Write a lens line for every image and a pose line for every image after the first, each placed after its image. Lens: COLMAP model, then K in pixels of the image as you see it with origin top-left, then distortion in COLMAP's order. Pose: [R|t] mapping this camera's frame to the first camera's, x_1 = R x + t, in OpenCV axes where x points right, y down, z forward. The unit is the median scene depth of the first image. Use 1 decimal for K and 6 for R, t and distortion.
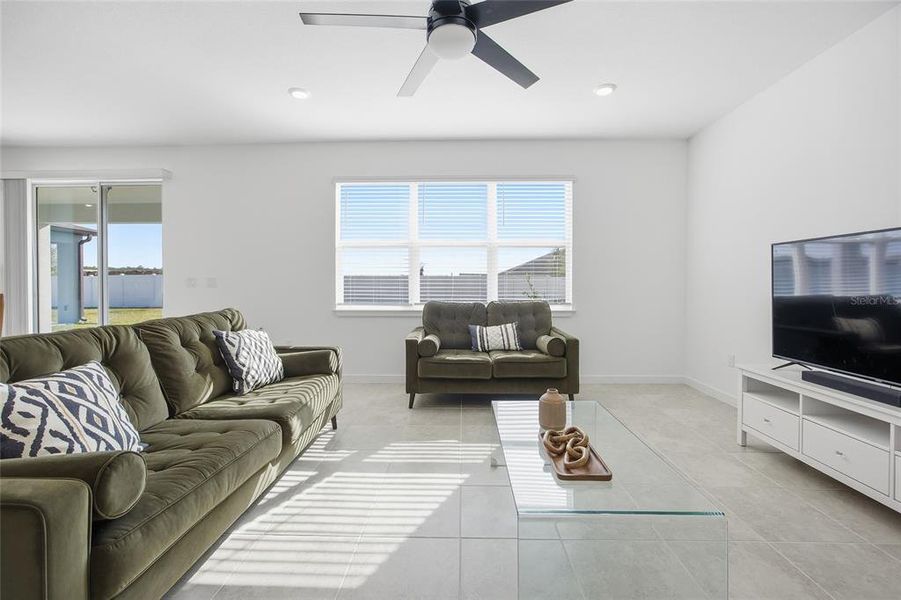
lens RADIAL K [[385.8, 0, 451.9], [0, 385.8, 282.3], [0, 0, 1]] dist [-0.034158, 0.016457]
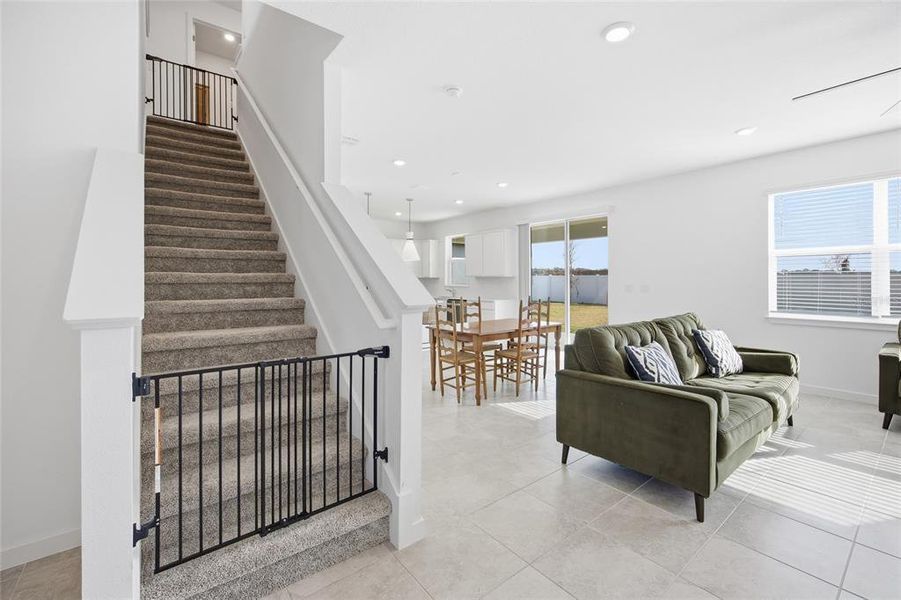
lens RADIAL K [[391.0, 0, 452.1], [0, 391.0, 284.5], [0, 0, 1]] dist [-0.033738, 0.016910]
pose [[0.642539, 0.005518, -0.766233, -0.077392], [0.004725, 0.999927, 0.011164, -0.046516], [0.766239, -0.010794, 0.642465, -0.475026]]
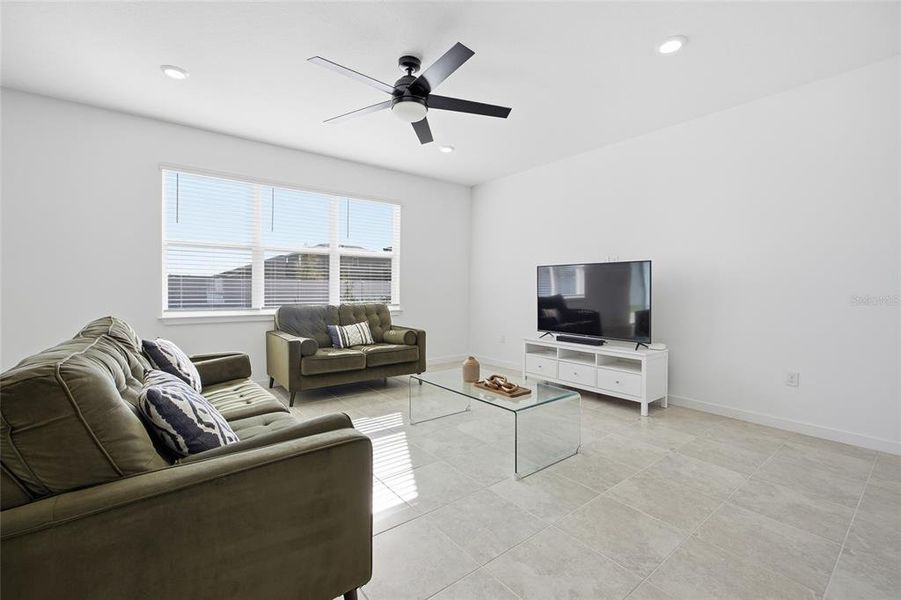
lens RADIAL K [[391.0, 0, 452.1], [0, 391.0, 284.5], [0, 0, 1]] dist [-0.033738, 0.016910]
pose [[0.771362, 0.010145, 0.636315, -0.505100], [-0.006957, 0.999948, -0.007509, -0.000839], [-0.636358, 0.001365, 0.771393, -0.108949]]
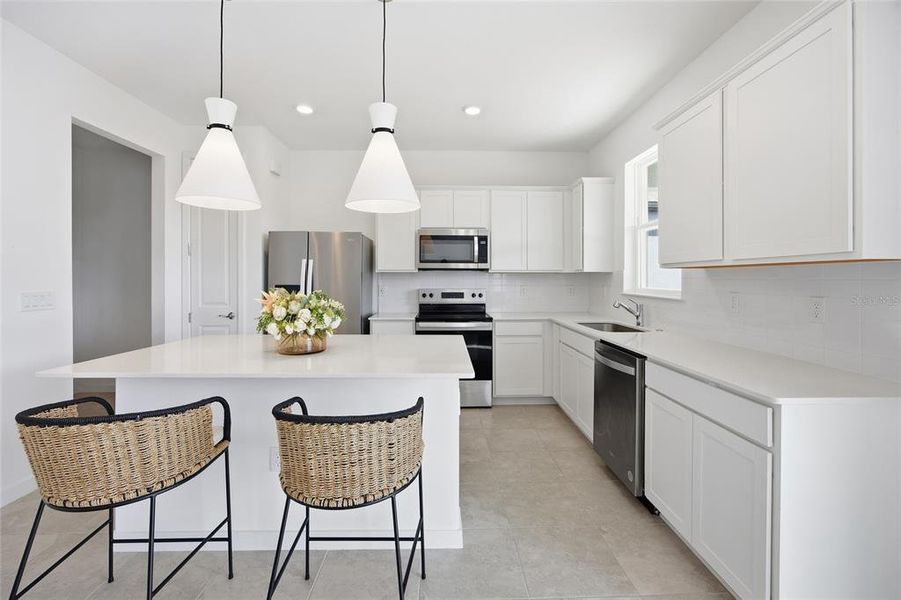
lens RADIAL K [[385.8, 0, 451.9], [0, 385.8, 282.3], [0, 0, 1]] dist [-0.034158, 0.016457]
pose [[0.058383, 0.011738, -0.998225, -1.389205], [0.001166, 0.999929, 0.011827, -0.047737], [0.998294, -0.001854, 0.058365, 0.912319]]
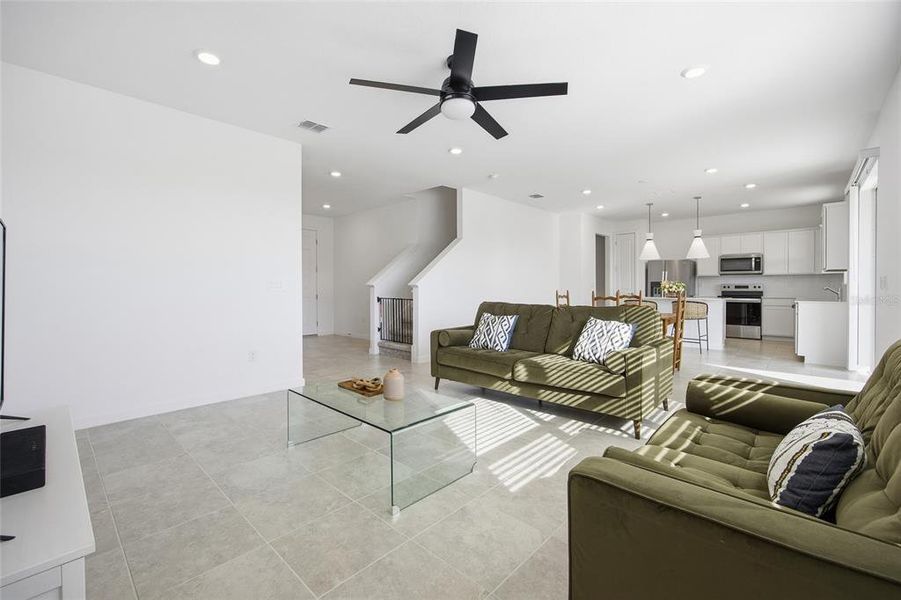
lens RADIAL K [[380.4, 0, 452.0], [0, 380.4, 291.3], [0, 0, 1]] dist [-0.010895, 0.000432]
pose [[-0.660709, 0.013178, -0.750526, 0.682317], [0.004916, 0.999900, 0.013229, 0.001053], [0.750626, 0.005051, -0.660708, 1.235539]]
